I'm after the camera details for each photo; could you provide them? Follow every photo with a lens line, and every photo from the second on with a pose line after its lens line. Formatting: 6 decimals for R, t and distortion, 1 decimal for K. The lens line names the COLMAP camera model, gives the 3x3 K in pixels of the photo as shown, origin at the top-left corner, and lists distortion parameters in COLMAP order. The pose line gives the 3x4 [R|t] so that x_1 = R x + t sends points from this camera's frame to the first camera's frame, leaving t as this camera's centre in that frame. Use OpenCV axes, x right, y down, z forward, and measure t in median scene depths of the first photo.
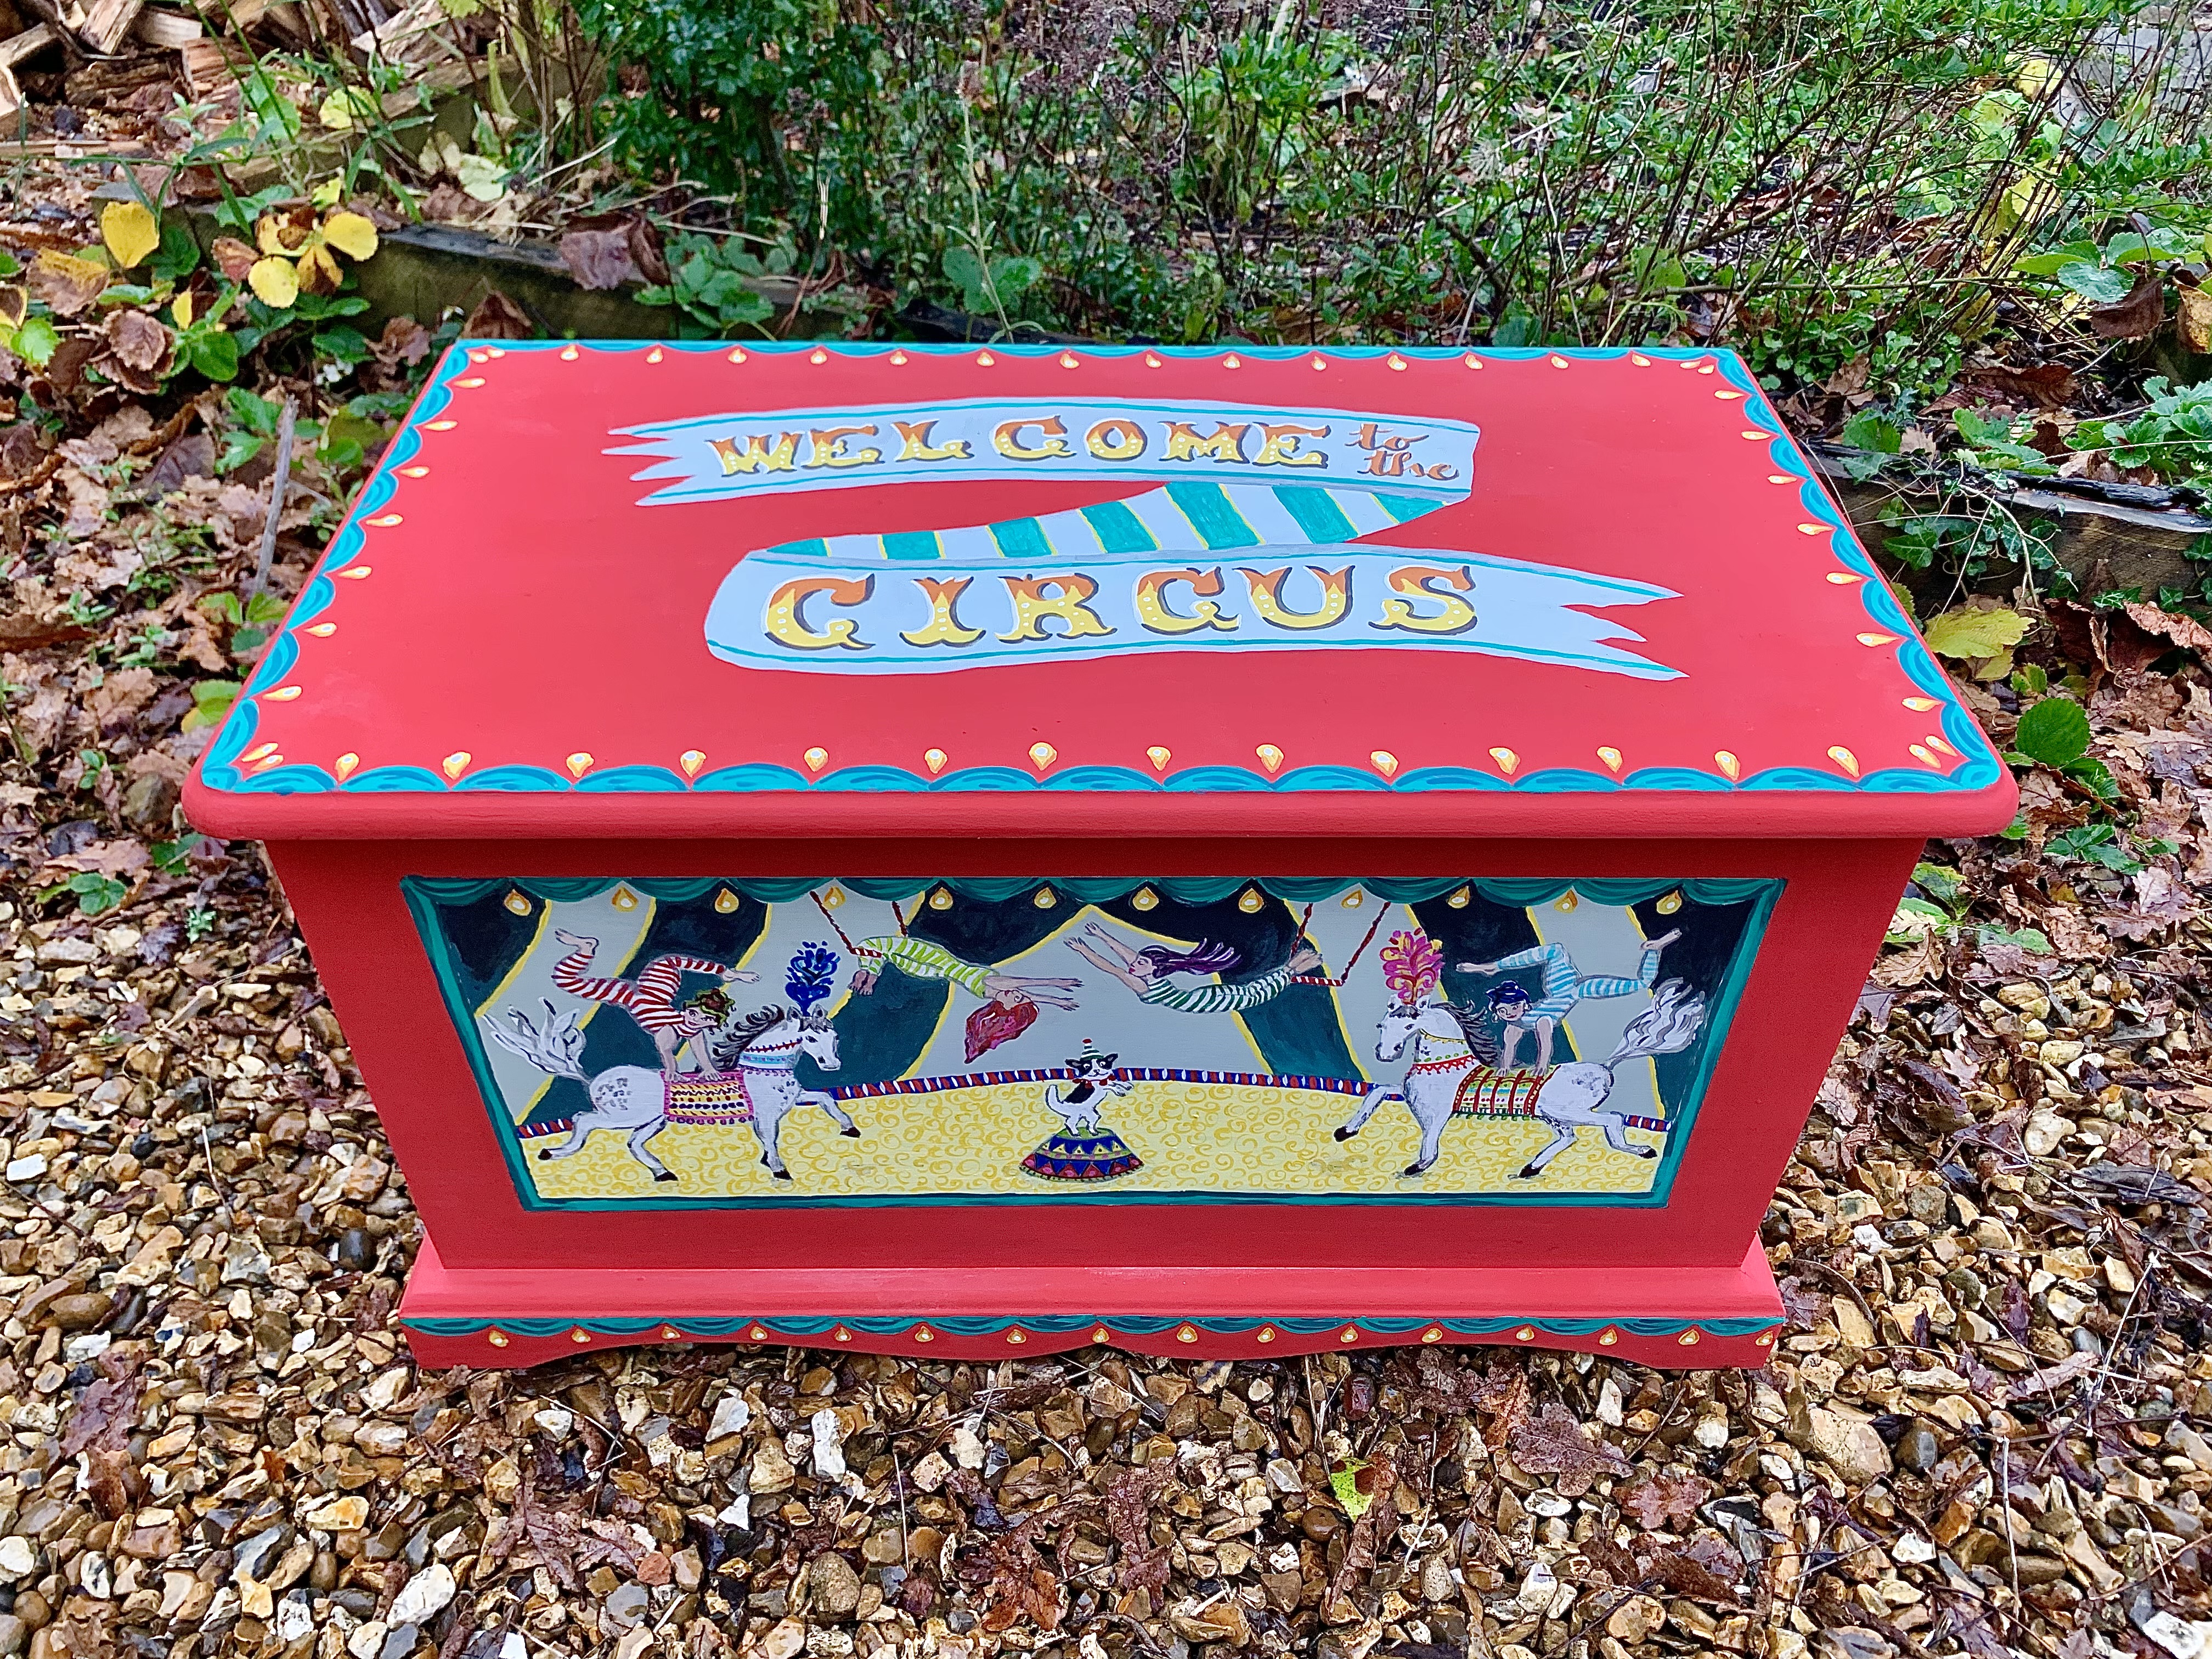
lens RADIAL K [[1715.3, 0, 1117.0], [0, 1715.3, 829.1], [0, 0, 1]] dist [-0.012266, 0.009991]
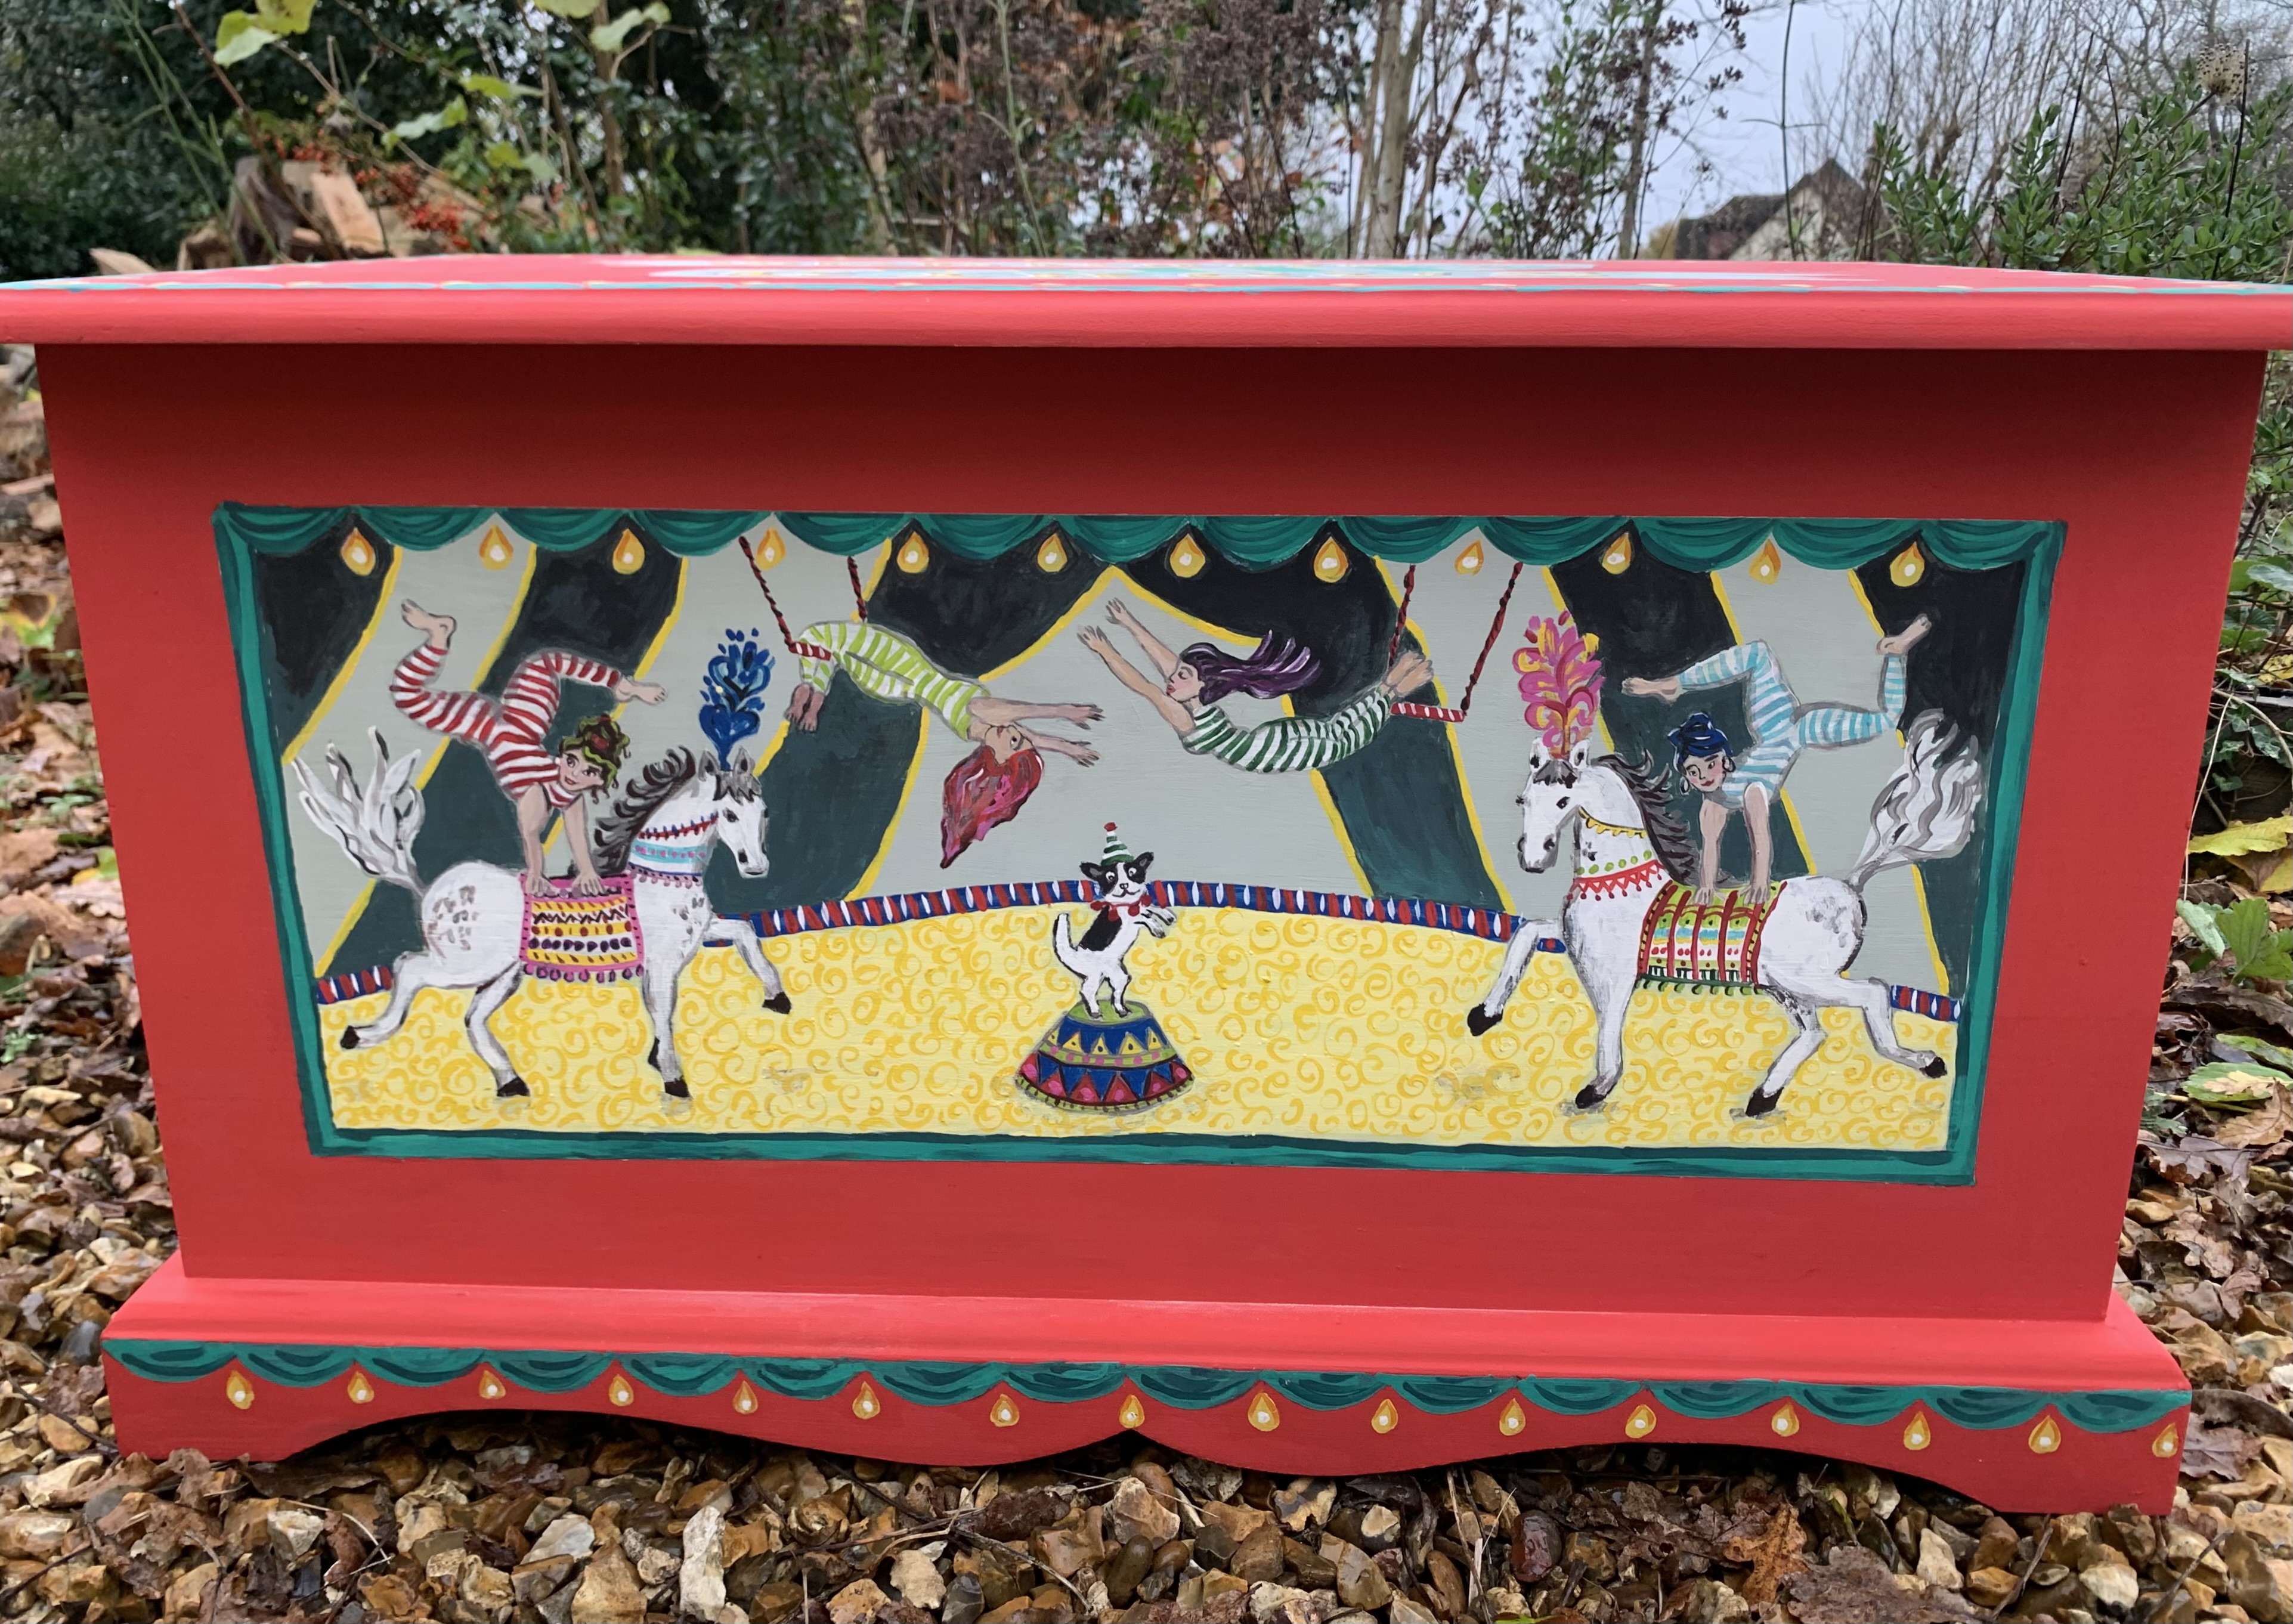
lens RADIAL K [[1868.7, 0, 1133.9], [0, 1868.7, 804.9], [0, 0, 1]] dist [-0.026154, 0.029466]
pose [[0.998698, -0.001153, -0.051002, 0.030933], [-0.020423, 0.907094, -0.420433, 0.426839], [0.046748, 0.420927, 0.905889, 0.279159]]
